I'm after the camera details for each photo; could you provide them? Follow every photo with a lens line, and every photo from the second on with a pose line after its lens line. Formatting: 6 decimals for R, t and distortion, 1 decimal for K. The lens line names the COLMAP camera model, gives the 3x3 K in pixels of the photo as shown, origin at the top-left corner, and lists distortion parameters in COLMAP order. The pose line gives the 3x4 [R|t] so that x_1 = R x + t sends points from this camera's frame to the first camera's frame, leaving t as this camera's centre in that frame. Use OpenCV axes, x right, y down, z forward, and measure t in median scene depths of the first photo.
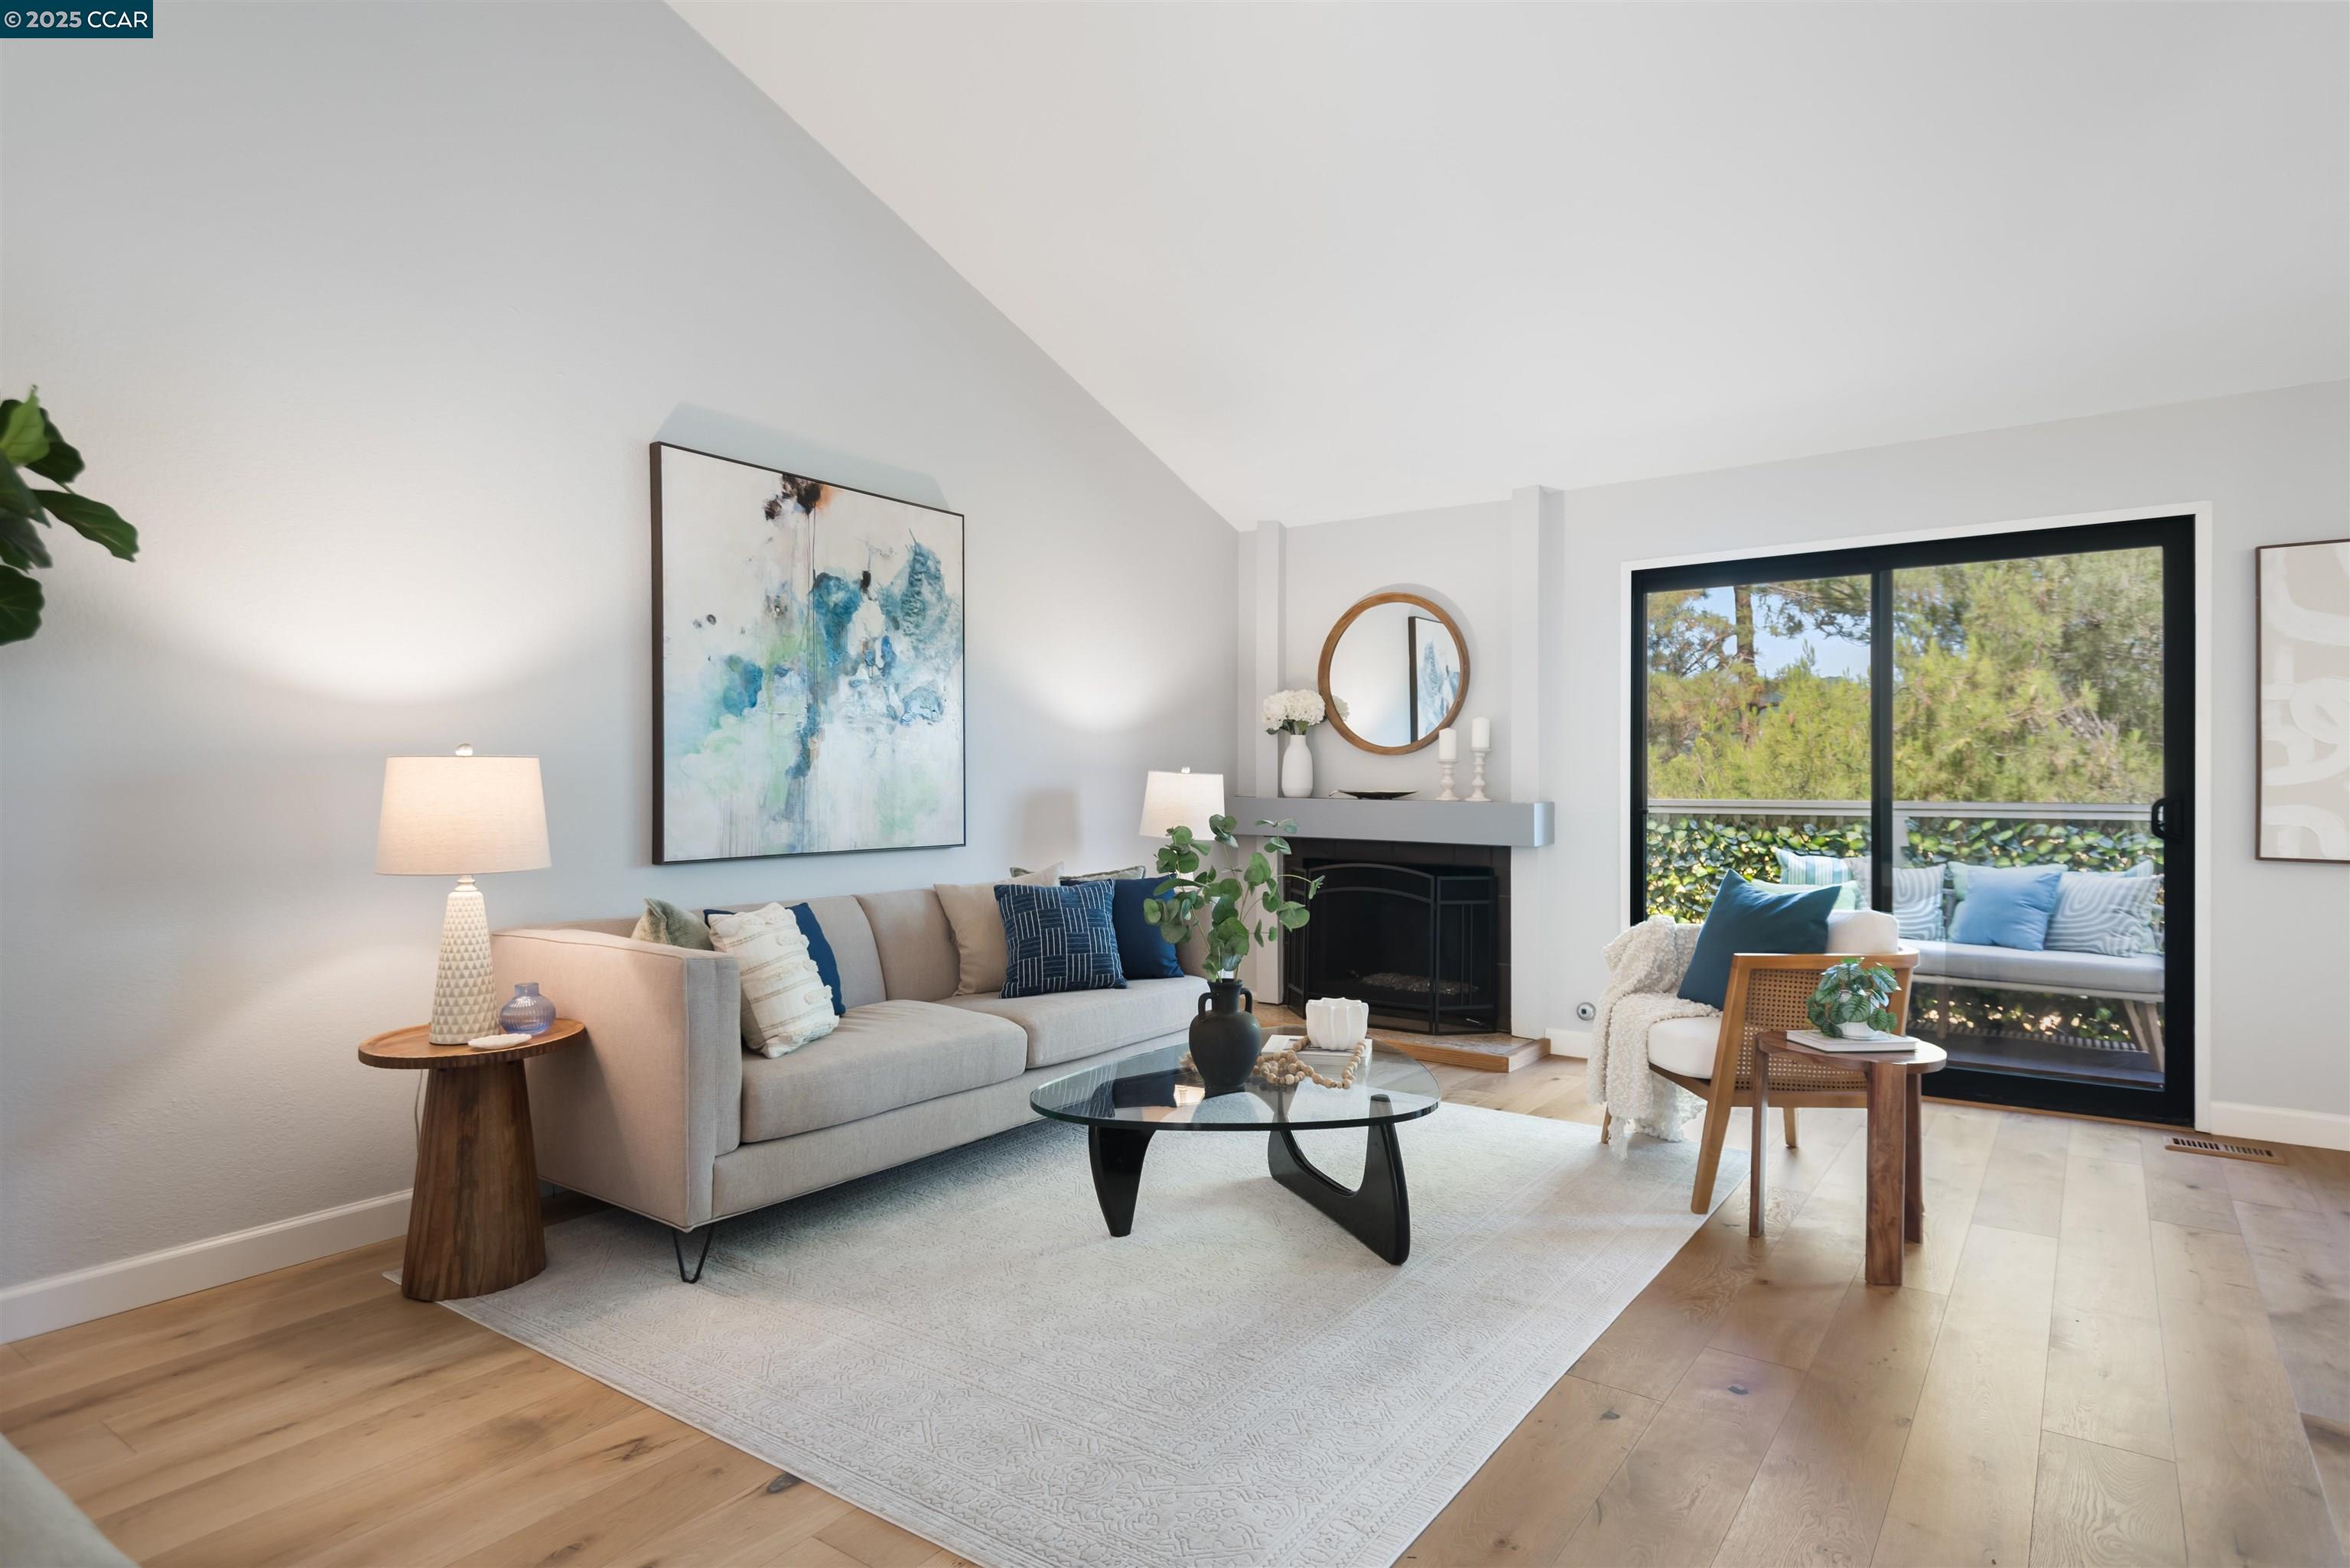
lens RADIAL K [[1261.8, 0, 1175.0], [0, 1261.8, 784.0], [0, 0, 1]] dist [0.005832, -0.000379]
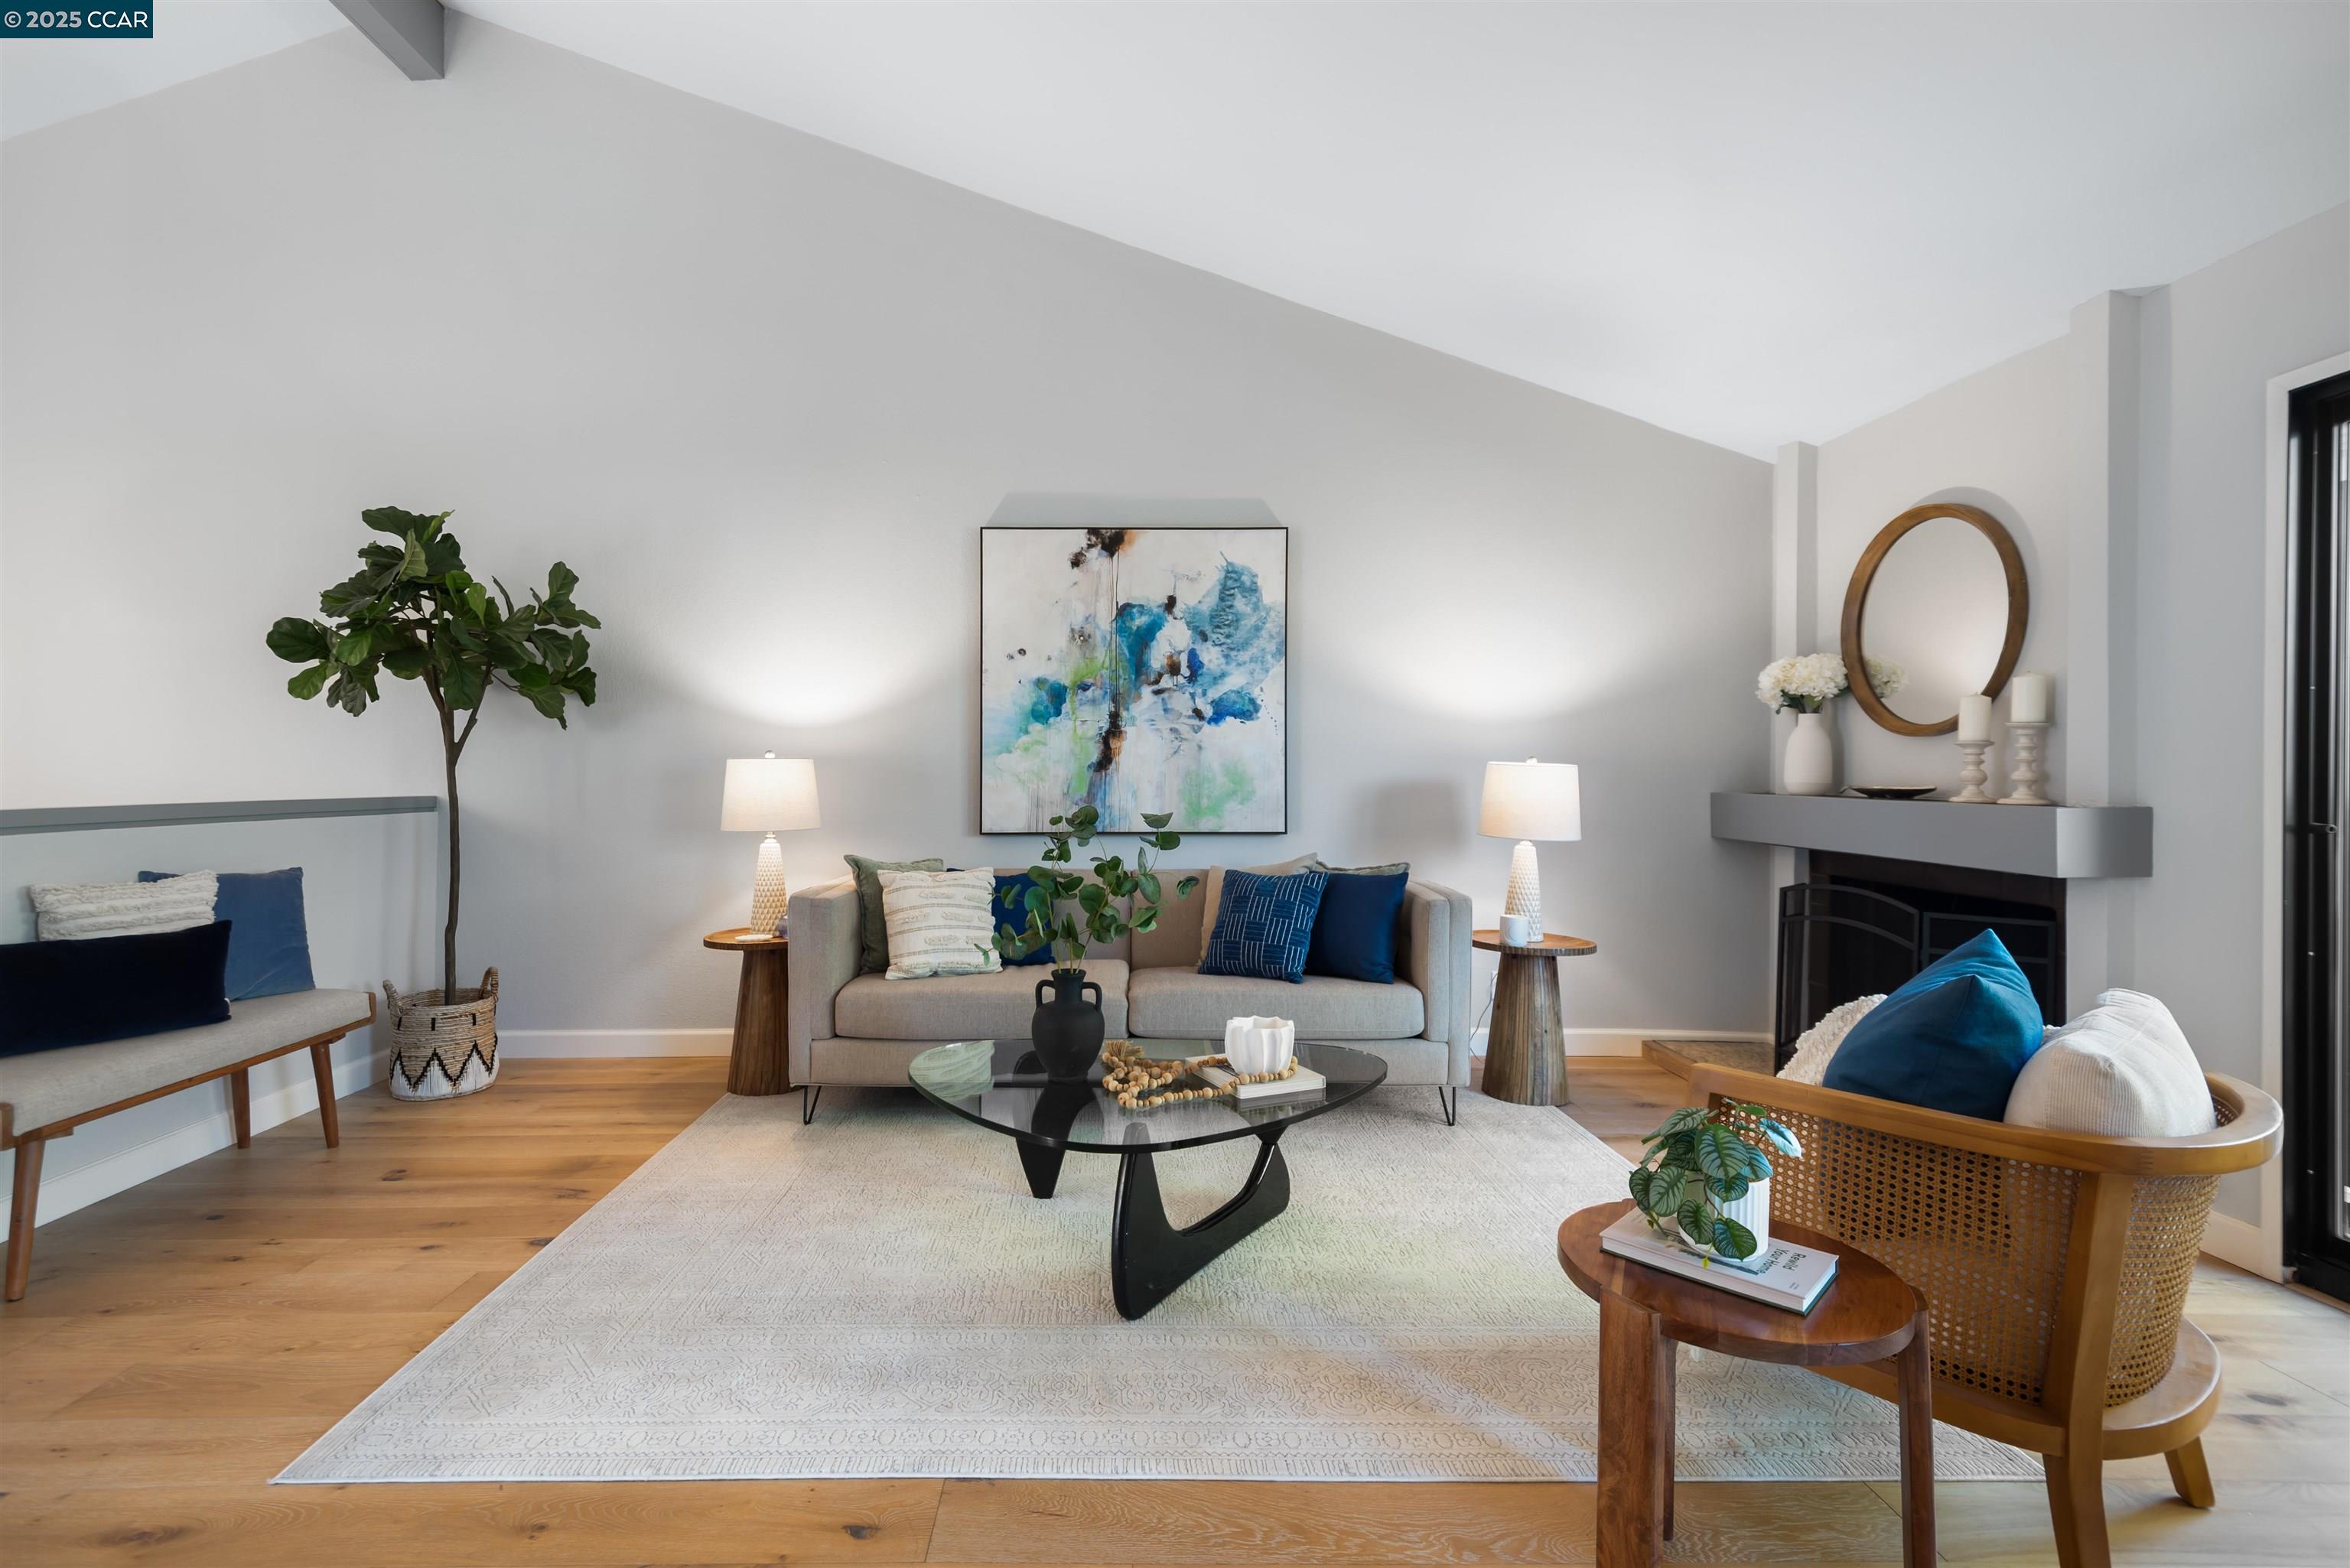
lens RADIAL K [[1084.5, 0, 1173.9], [0, 1084.5, 777.3], [0, 0, 1]] dist [0.031514, -0.000043]
pose [[0.590169, 0.002149, -0.807277, 0.596706], [-0.000129, 0.999997, 0.002568, -0.001501], [0.807279, -0.001412, 0.590168, 0.419551]]
